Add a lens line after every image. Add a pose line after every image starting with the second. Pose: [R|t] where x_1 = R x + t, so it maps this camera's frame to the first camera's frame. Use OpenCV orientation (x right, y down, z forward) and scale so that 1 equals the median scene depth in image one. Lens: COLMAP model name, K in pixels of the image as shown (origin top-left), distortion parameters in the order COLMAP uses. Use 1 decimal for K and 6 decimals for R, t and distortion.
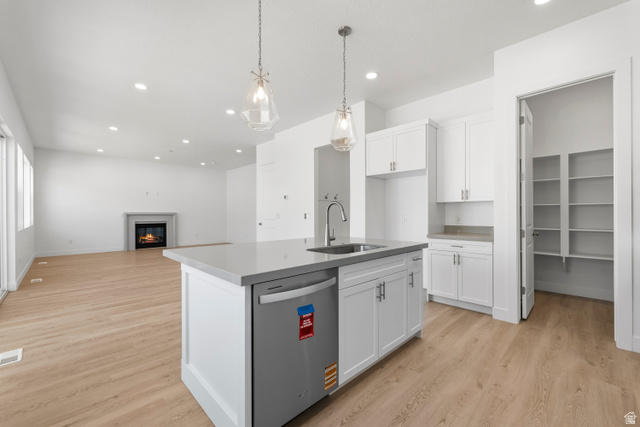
lens RADIAL K [[262.9, 0, 318.8], [0, 262.9, 214.7], [0, 0, 1]] dist [-0.001213, -0.000018]
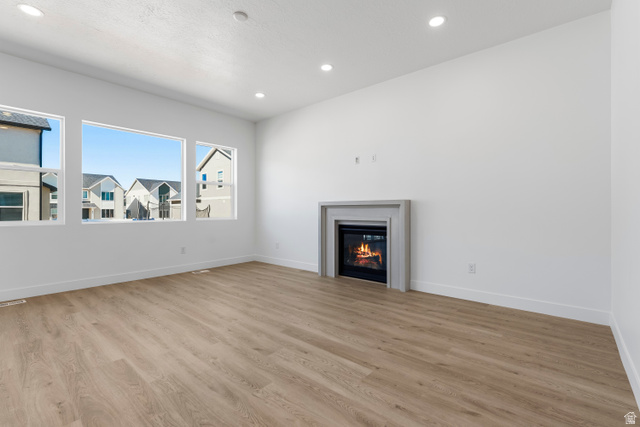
lens RADIAL K [[287.8, 0, 319.9], [0, 287.8, 211.6], [0, 0, 1]] dist [-0.000056, 0.000138]
pose [[0.080410, 0.005292, -0.996748, -0.153248], [0.005235, 0.999970, 0.005732, 0.006990], [0.996748, -0.005679, 0.080380, 0.894244]]
